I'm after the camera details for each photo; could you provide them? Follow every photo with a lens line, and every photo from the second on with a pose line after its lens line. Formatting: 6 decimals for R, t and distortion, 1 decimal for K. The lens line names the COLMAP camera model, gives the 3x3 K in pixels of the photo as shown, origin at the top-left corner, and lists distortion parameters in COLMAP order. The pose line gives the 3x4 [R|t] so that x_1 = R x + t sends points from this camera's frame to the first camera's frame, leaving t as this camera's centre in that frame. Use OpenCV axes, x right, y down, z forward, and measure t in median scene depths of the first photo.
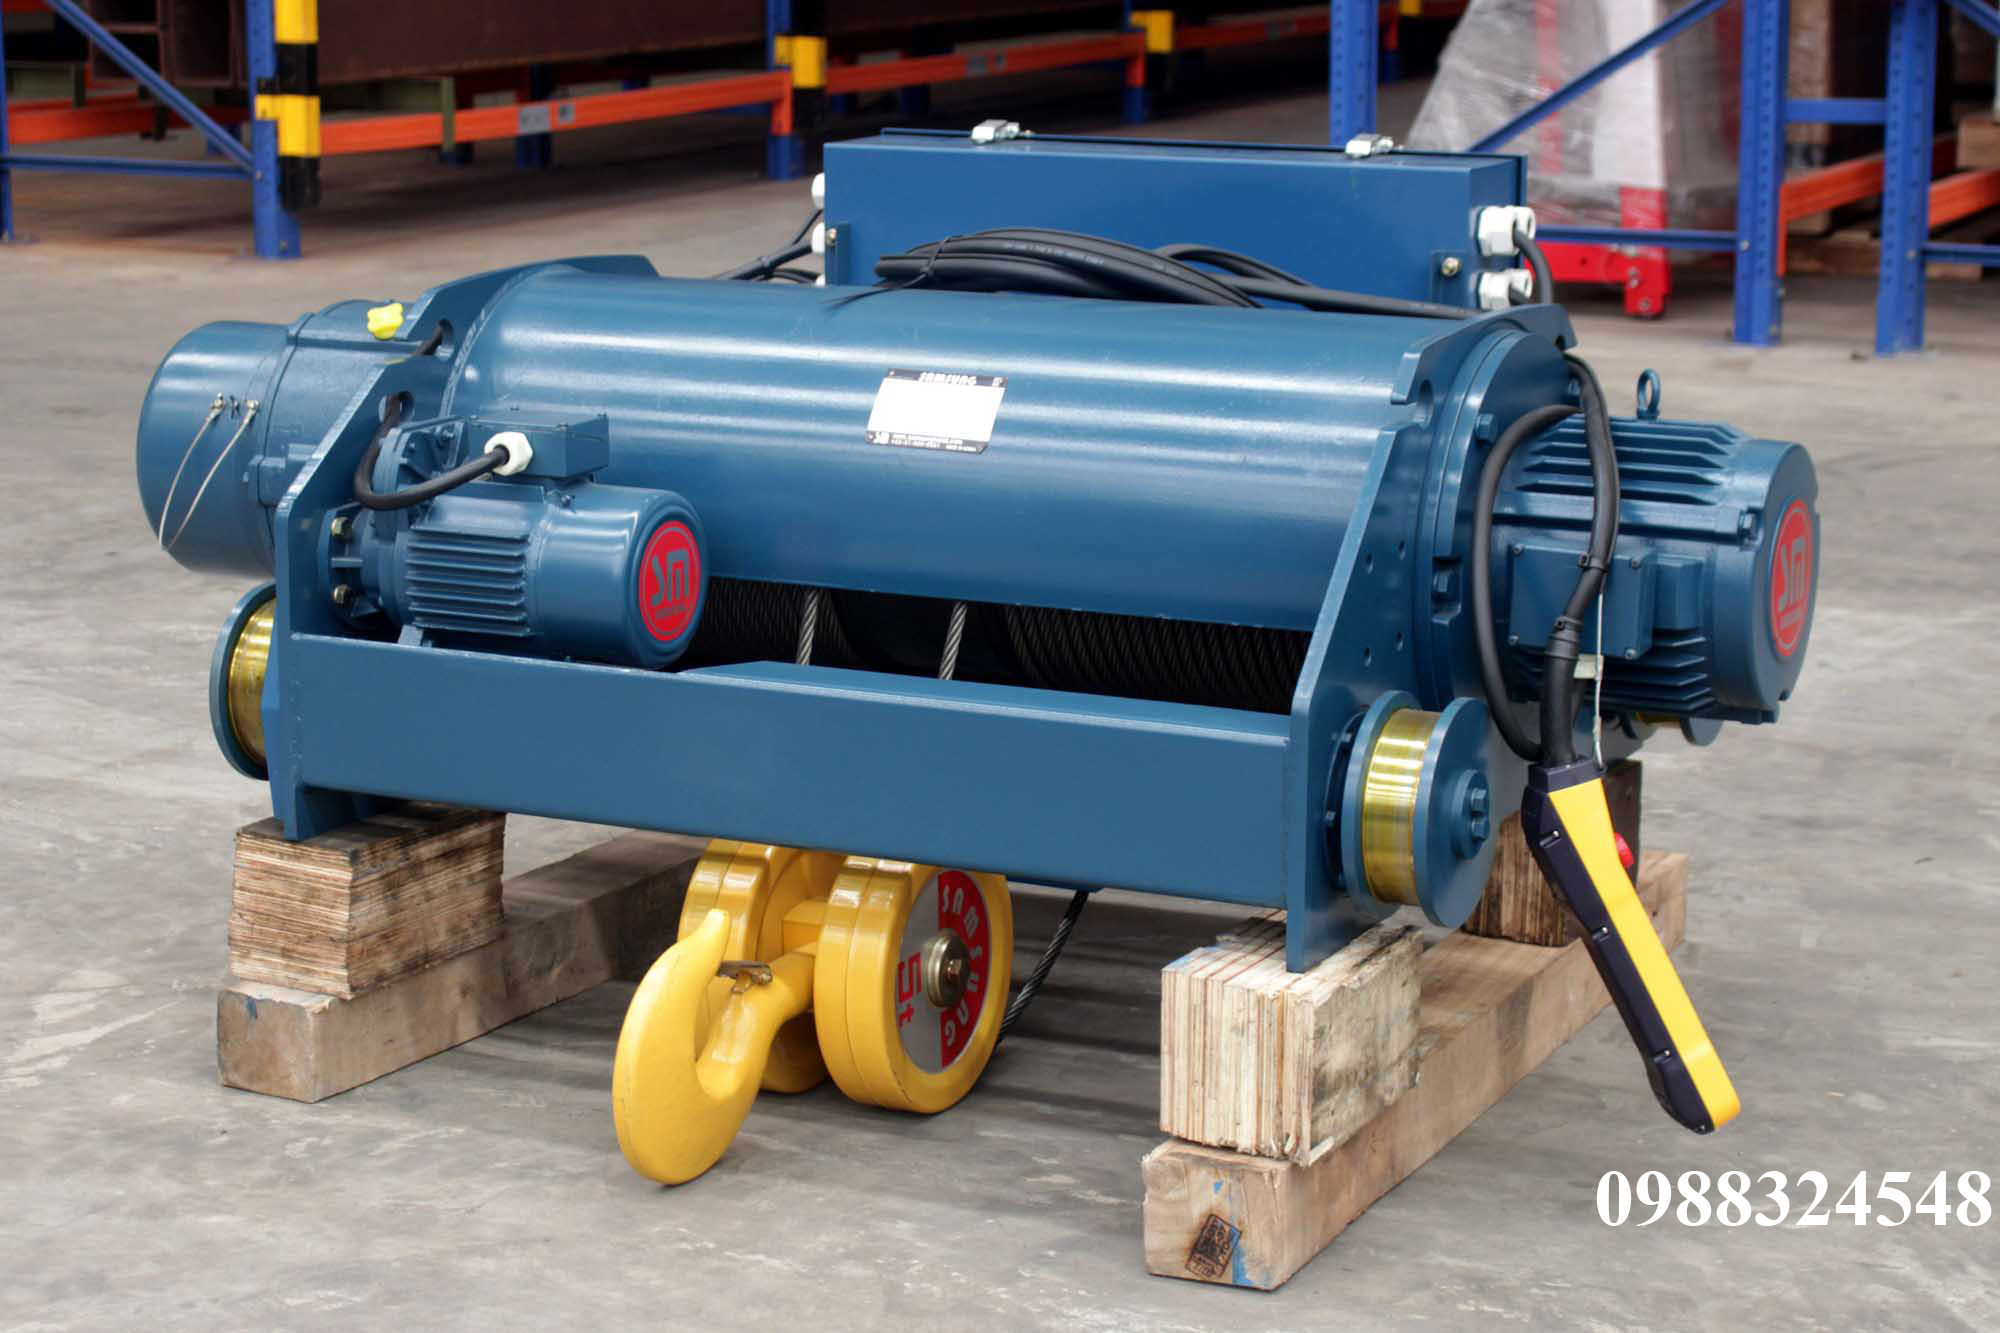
lens RADIAL K [[4023.3, 0, 977.5], [0, 4023.3, 640.1], [0, 0, 1]] dist [-0.034057, 0.000000]
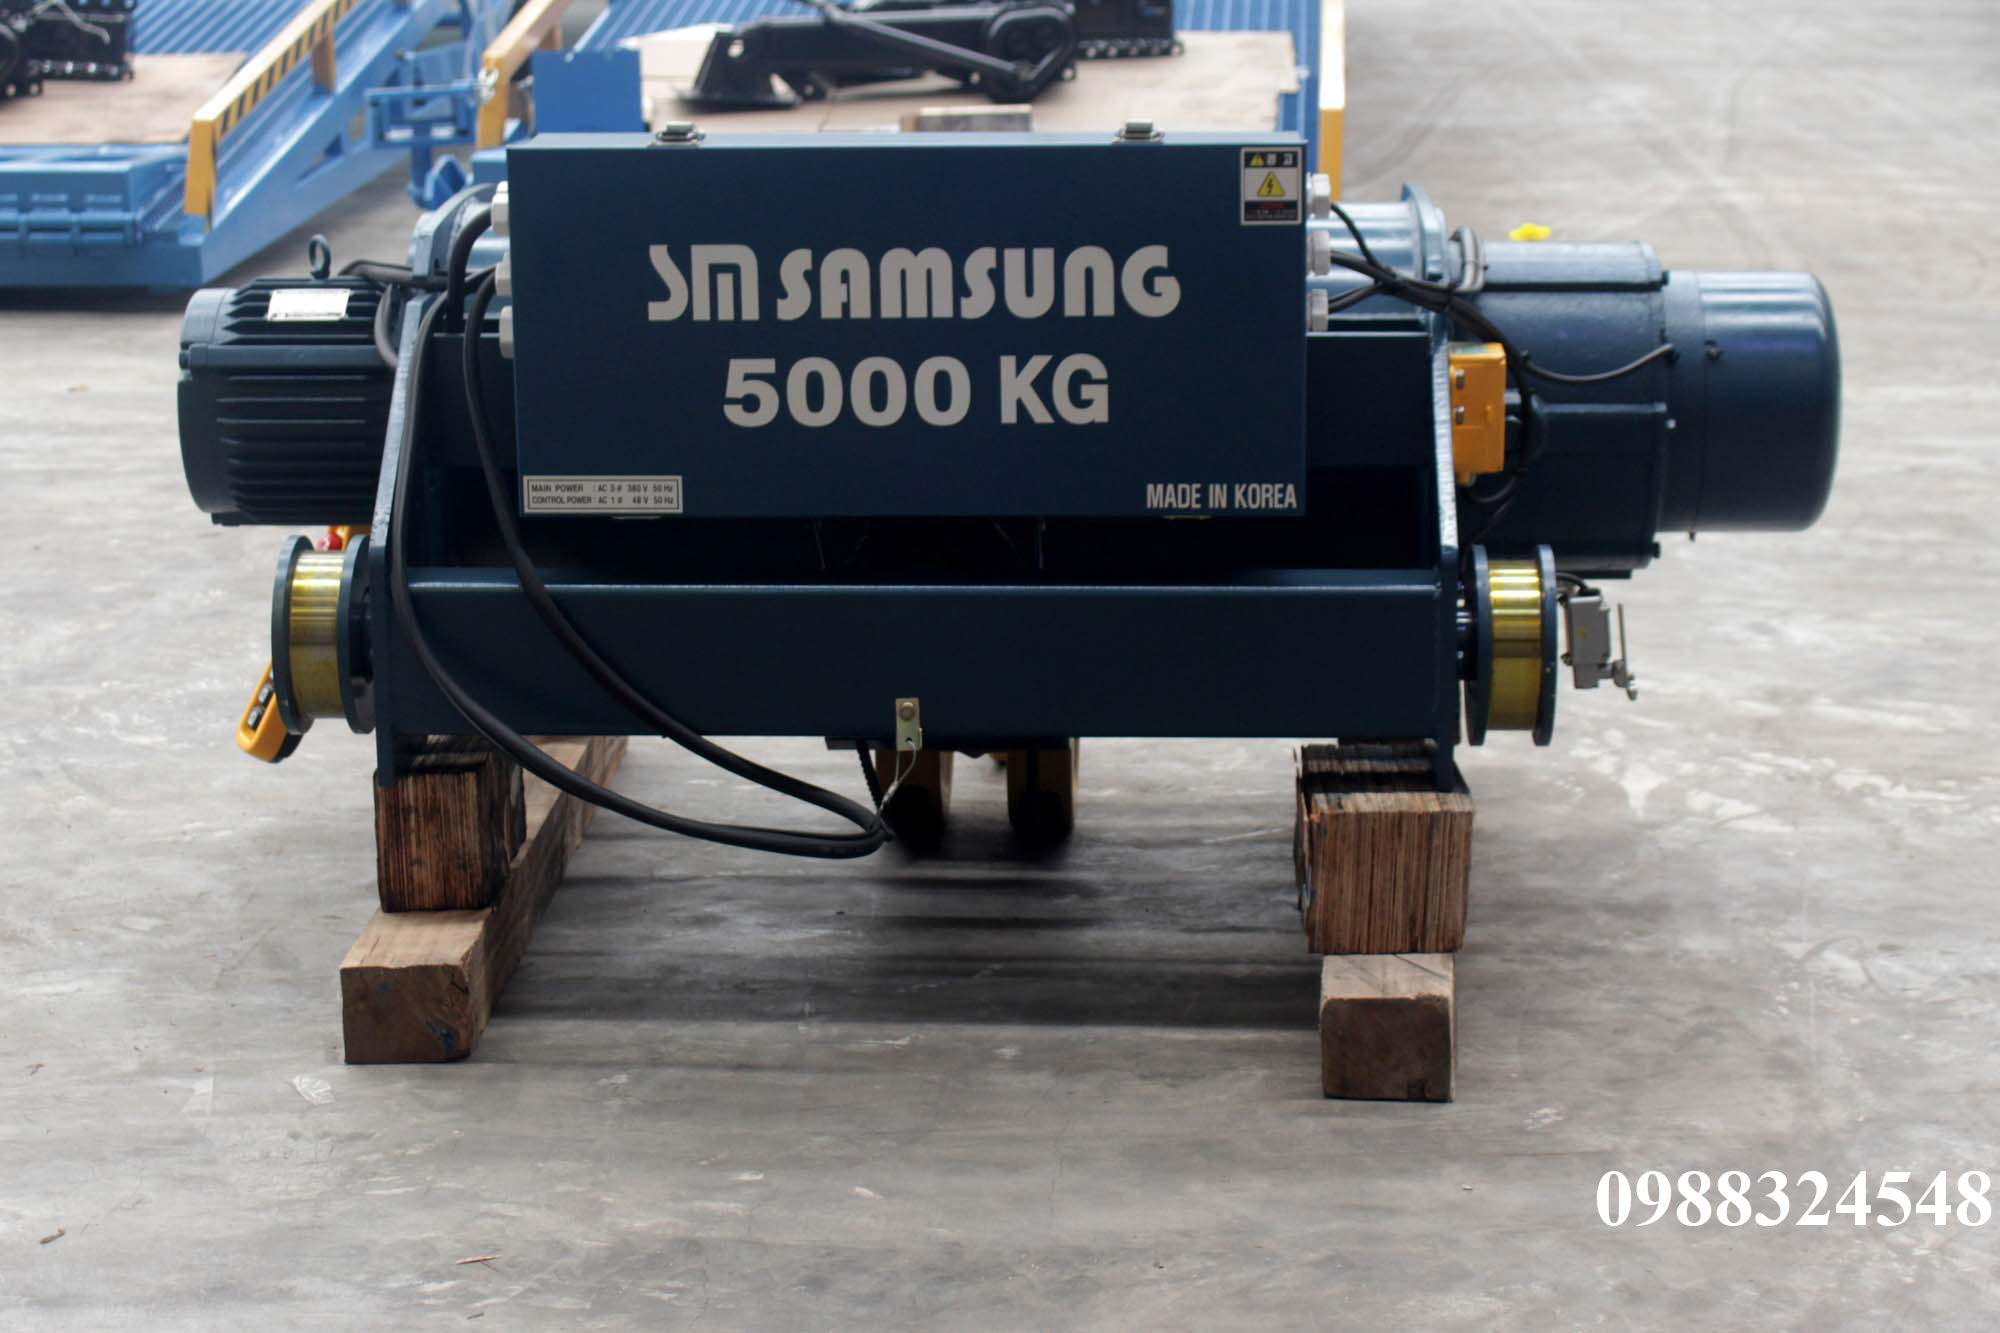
lens RADIAL K [[4023.3, 0, 970.2], [0, 4023.3, 664.5], [0, 0, 1]] dist [-0.034057, 0.000000]
pose [[-0.919215, 0.094410, -0.382271, 0.443560], [-0.072140, 0.914019, 0.399206, -0.427198], [0.387092, 0.394533, -0.833369, 2.056746]]
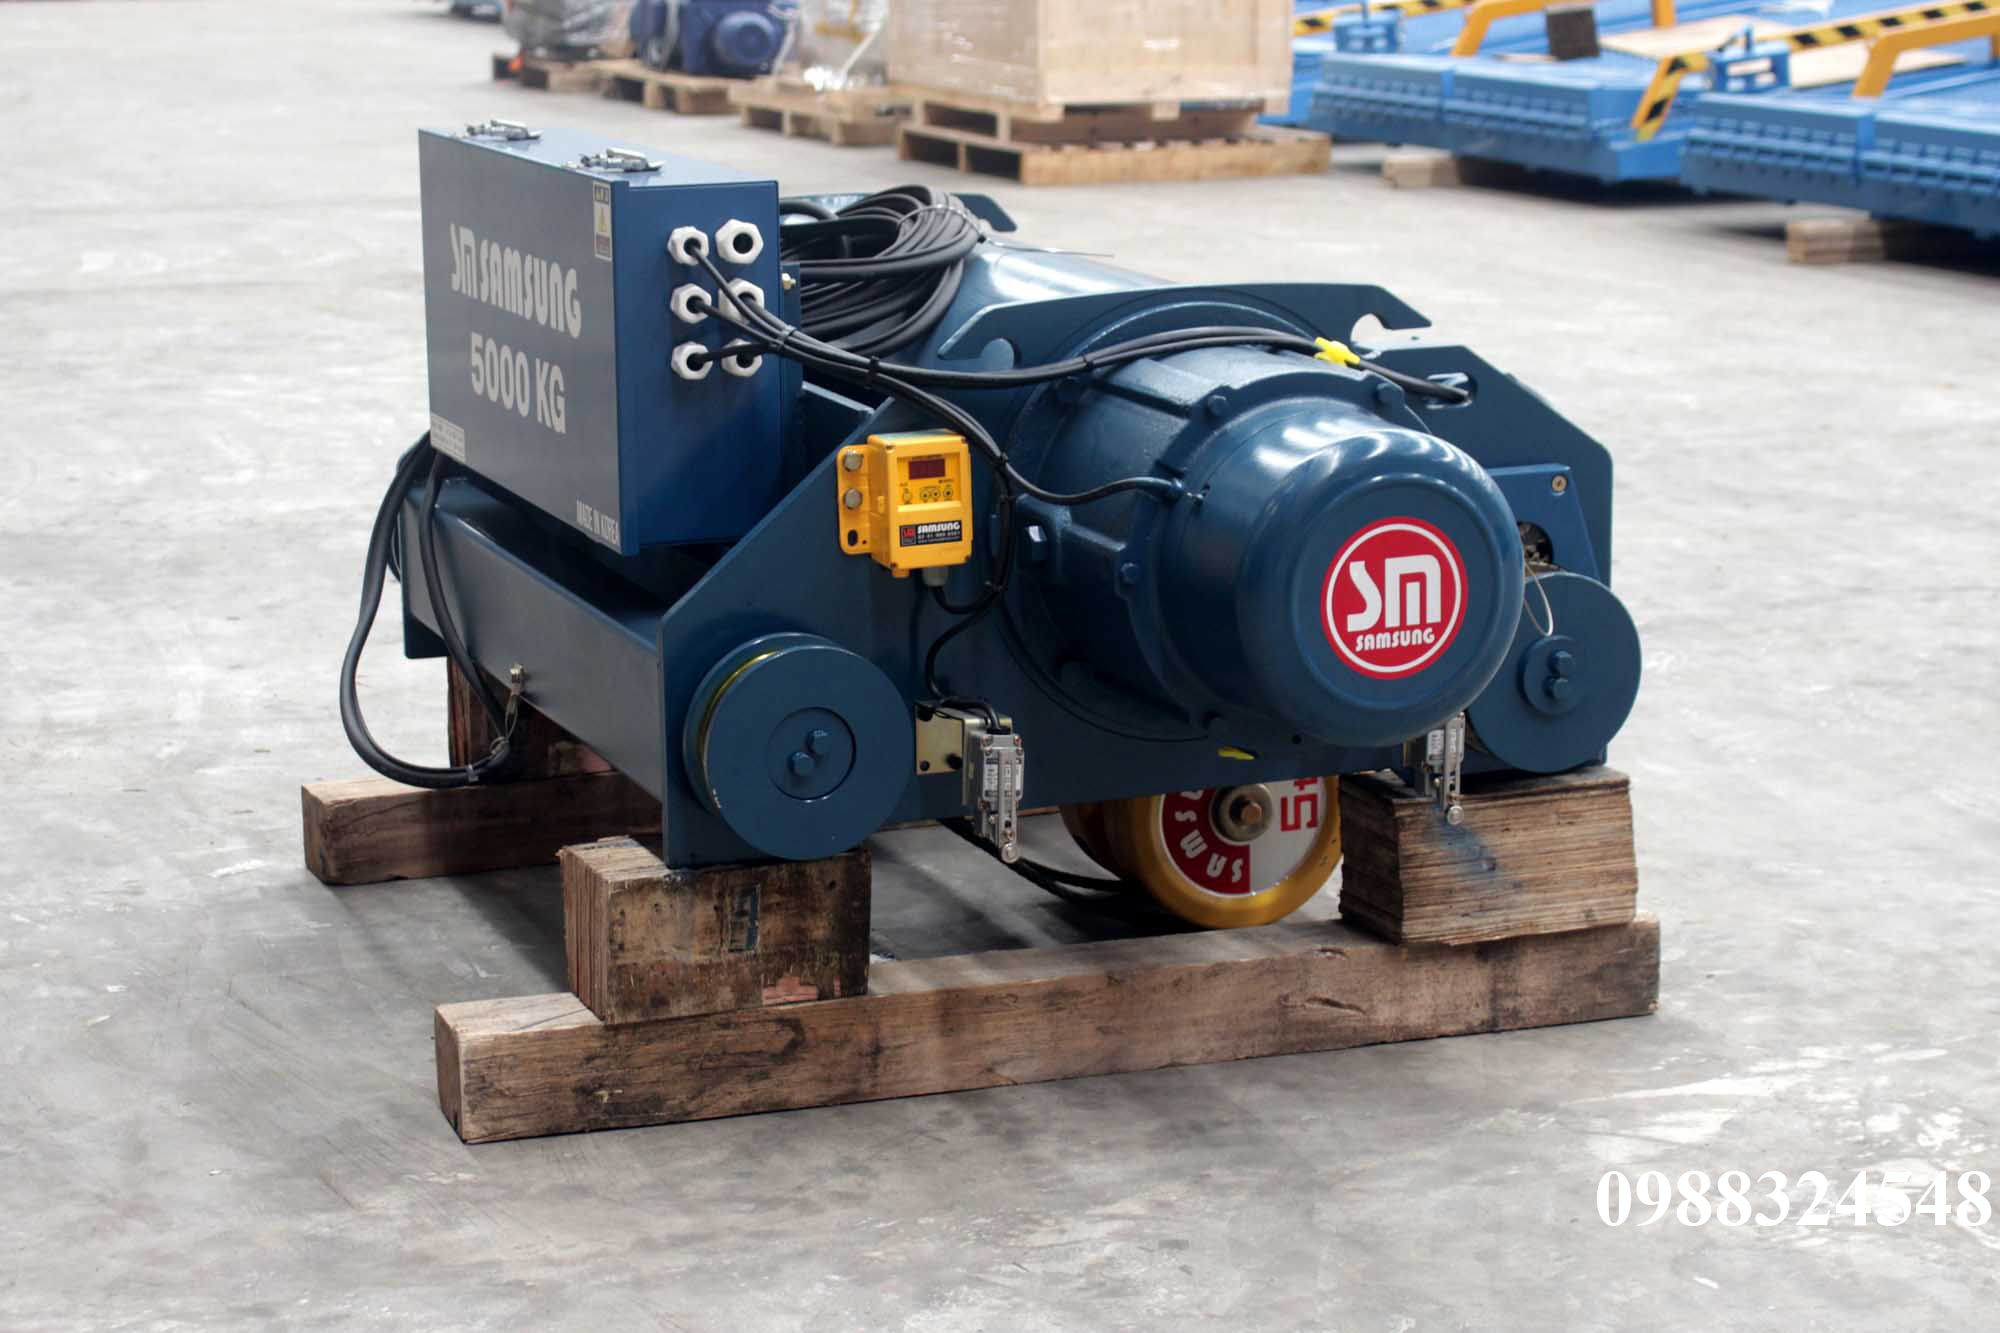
lens RADIAL K [[4023.3, 0, 970.6], [0, 4023.3, 648.4], [0, 0, 1]] dist [-0.034057, 0.000000]
pose [[-0.733844, -0.134290, 0.665912, -0.769110], [0.141020, 0.928797, 0.342710, -0.374257], [-0.664519, 0.345403, -0.662655, 1.846842]]
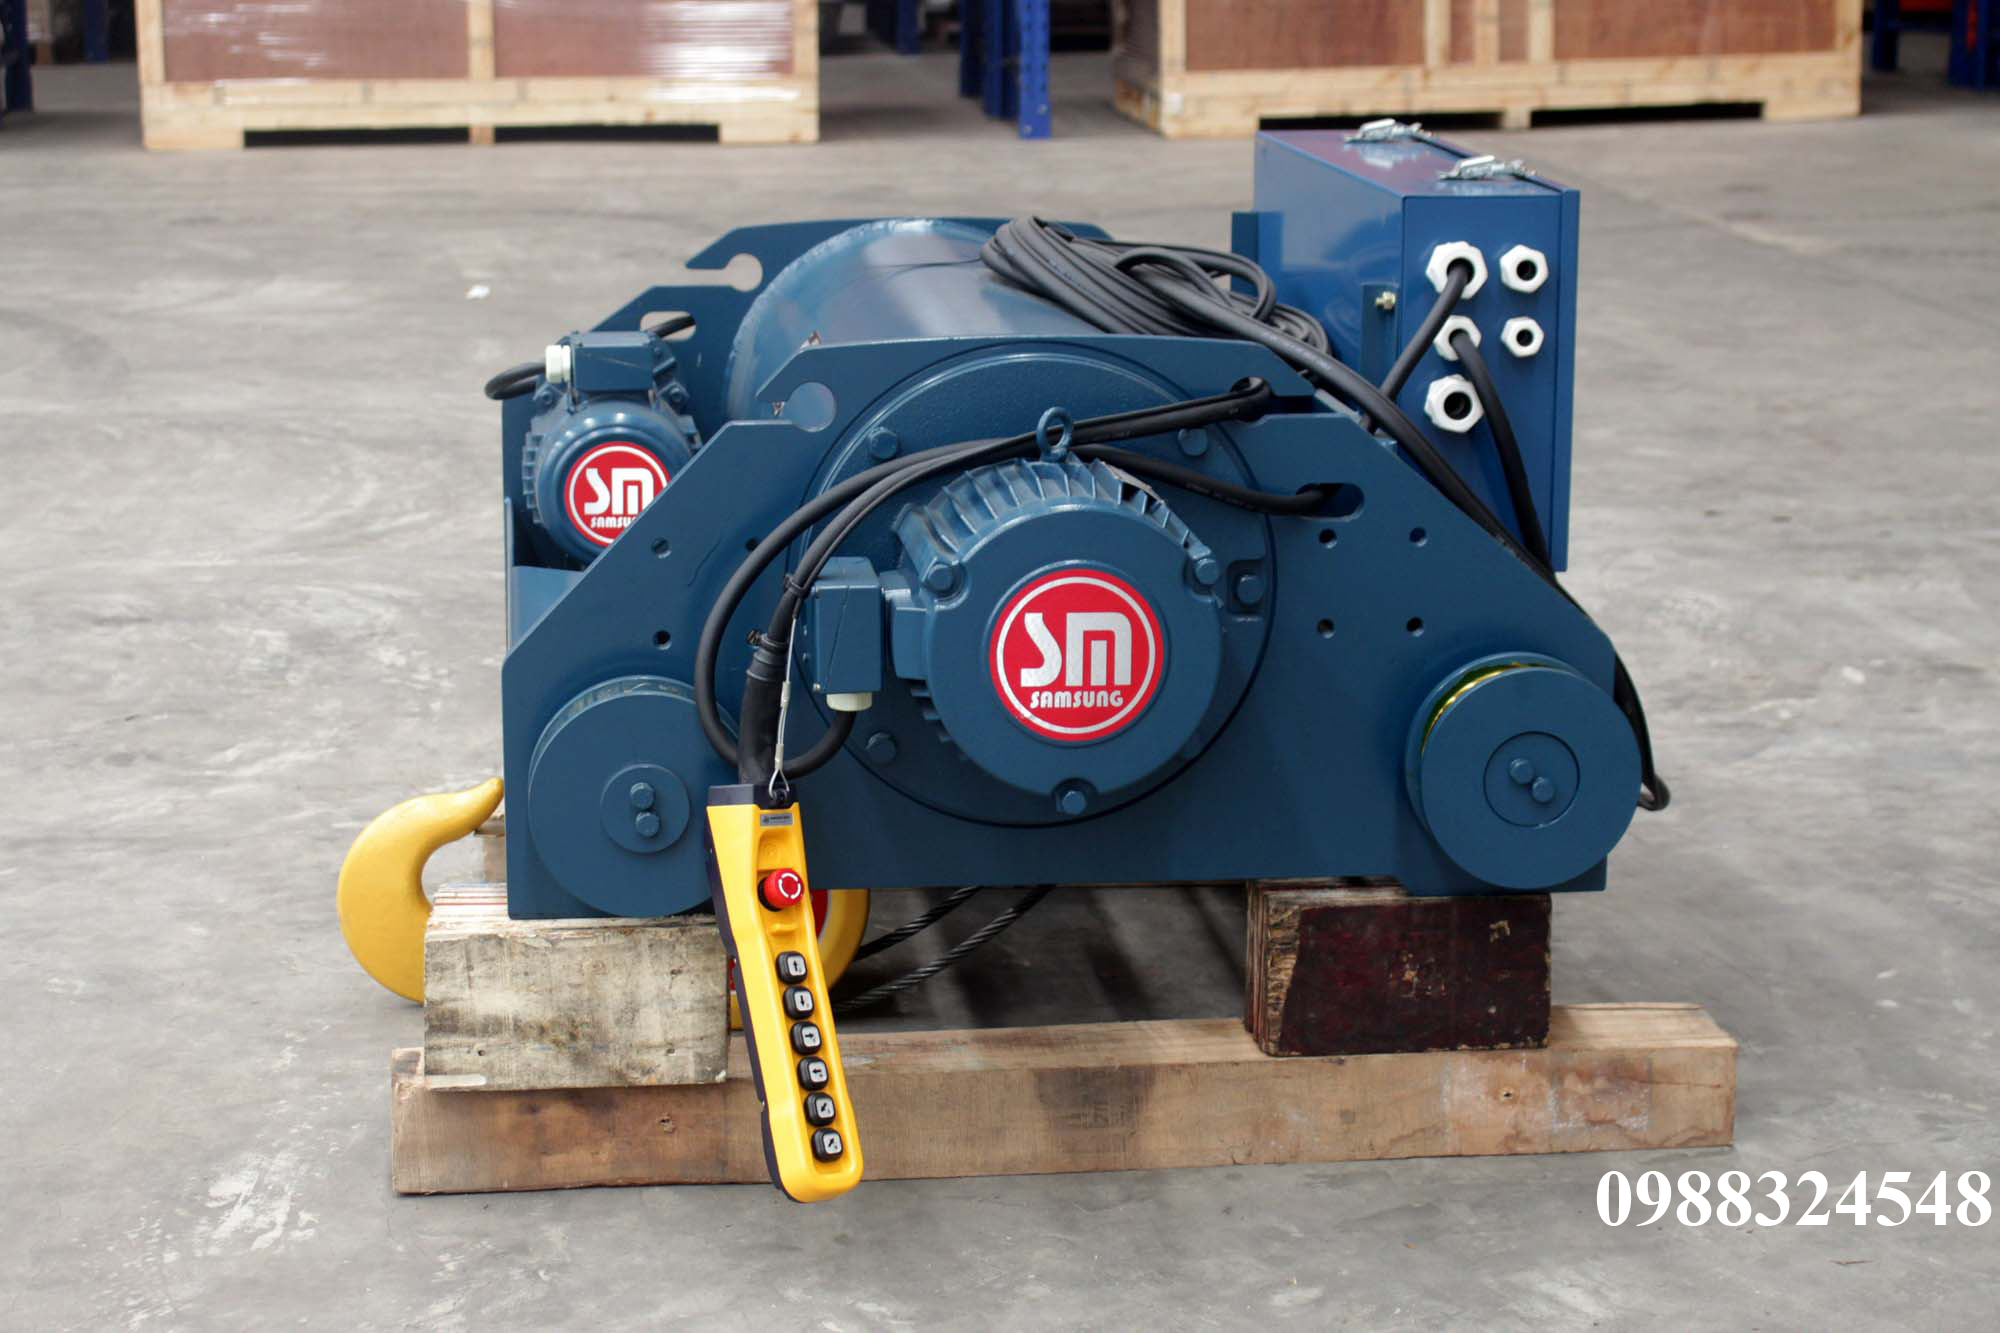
lens RADIAL K [[4023.3, 0, 977.9], [0, 4023.3, 666.2], [0, 0, 1]] dist [-0.034057, 0.000000]
pose [[0.534965, 0.174657, -0.826624, 0.902584], [-0.163701, 0.981286, 0.101394, -0.097053], [0.828863, 0.081077, 0.553545, 0.469725]]
